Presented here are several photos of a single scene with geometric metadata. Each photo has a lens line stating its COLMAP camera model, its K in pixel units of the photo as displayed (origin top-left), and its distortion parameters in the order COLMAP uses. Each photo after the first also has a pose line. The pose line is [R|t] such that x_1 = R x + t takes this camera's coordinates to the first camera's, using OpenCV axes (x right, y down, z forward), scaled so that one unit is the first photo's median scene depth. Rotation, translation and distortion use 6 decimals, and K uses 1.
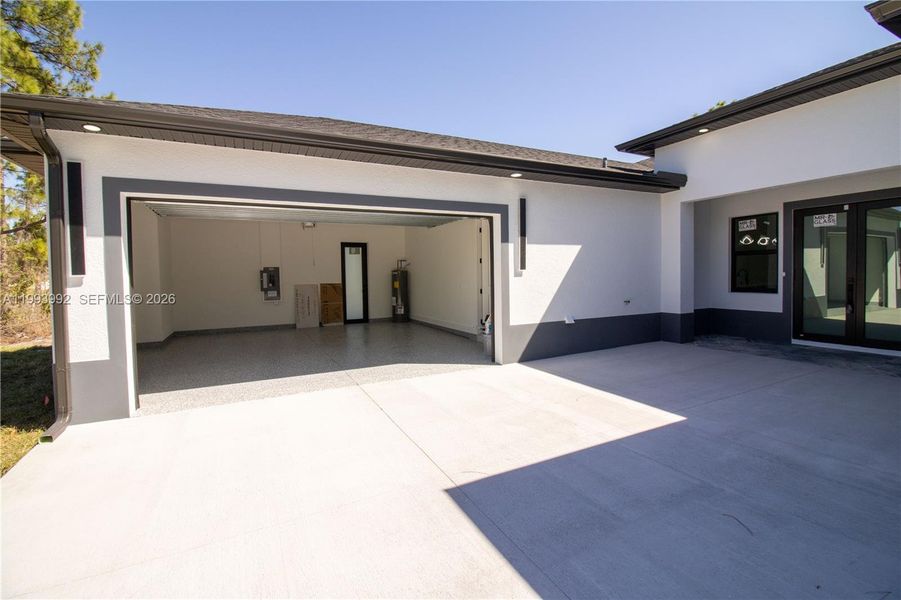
lens RADIAL K [[409.4, 0, 453.2], [0, 409.4, 288.4], [0, 0, 1]] dist [-0.024130, 0.000022]
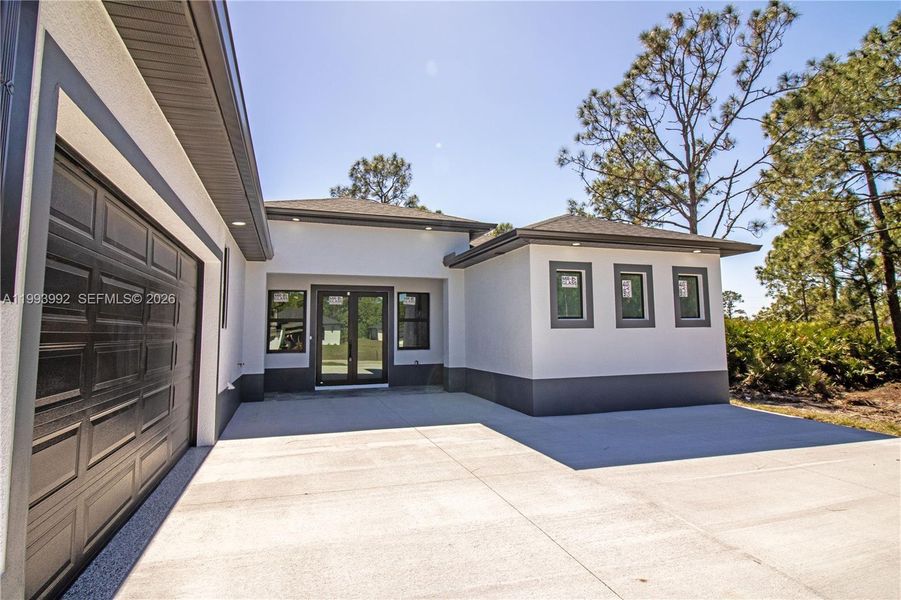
lens RADIAL K [[474.7, 0, 452.5], [0, 474.7, 288.4], [0, 0, 1]] dist [0.004138, -0.012766]
pose [[0.129905, 0.111531, 0.985234, -0.670702], [0.040966, 0.992201, -0.117722, 0.006544], [-0.990680, 0.055654, 0.124323, 0.336512]]
